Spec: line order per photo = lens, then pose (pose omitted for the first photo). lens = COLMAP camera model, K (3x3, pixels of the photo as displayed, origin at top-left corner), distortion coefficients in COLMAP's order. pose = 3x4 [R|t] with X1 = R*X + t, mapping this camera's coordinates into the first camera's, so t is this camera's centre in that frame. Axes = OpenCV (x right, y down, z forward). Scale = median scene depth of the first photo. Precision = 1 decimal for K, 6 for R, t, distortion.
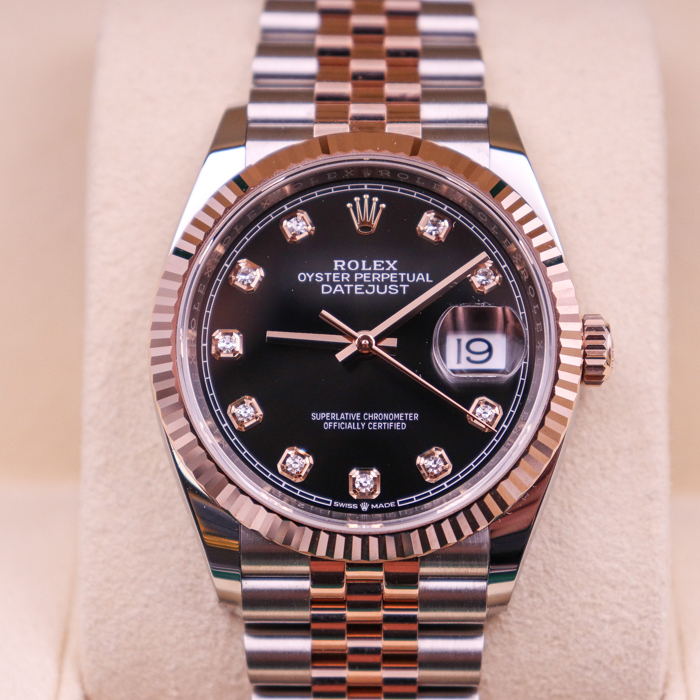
lens RADIAL K [[2255.0, 0, 350.0], [0, 2255.0, 350.0], [0, 0, 1]] dist [-0.042934, -0.509952]
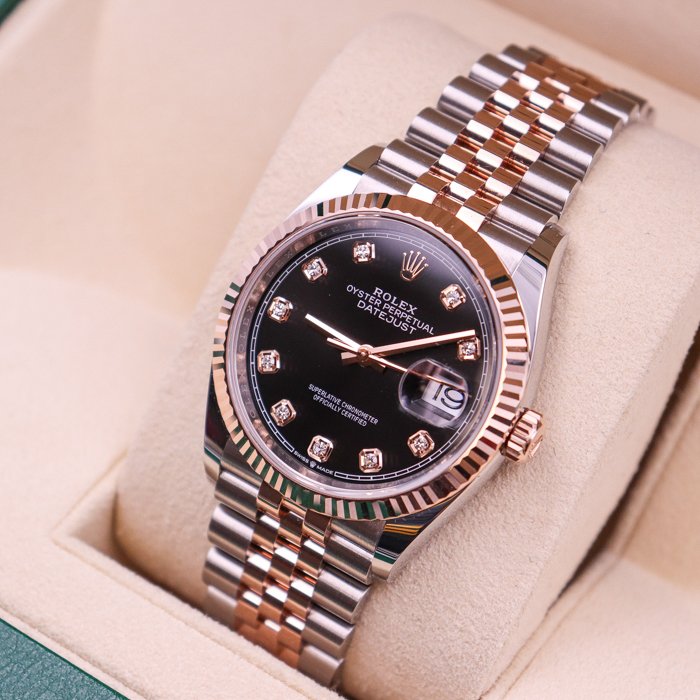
lens RADIAL K [[1982.0, 0, 350.0], [0, 1982.0, 350.0], [0, 0, 1]] dist [-0.129059, -0.041251]
pose [[0.848147, 0.441191, -0.293253, 0.332065], [-0.409785, 0.897202, 0.164634, -0.189249], [0.335742, -0.019463, 0.941753, -0.092194]]
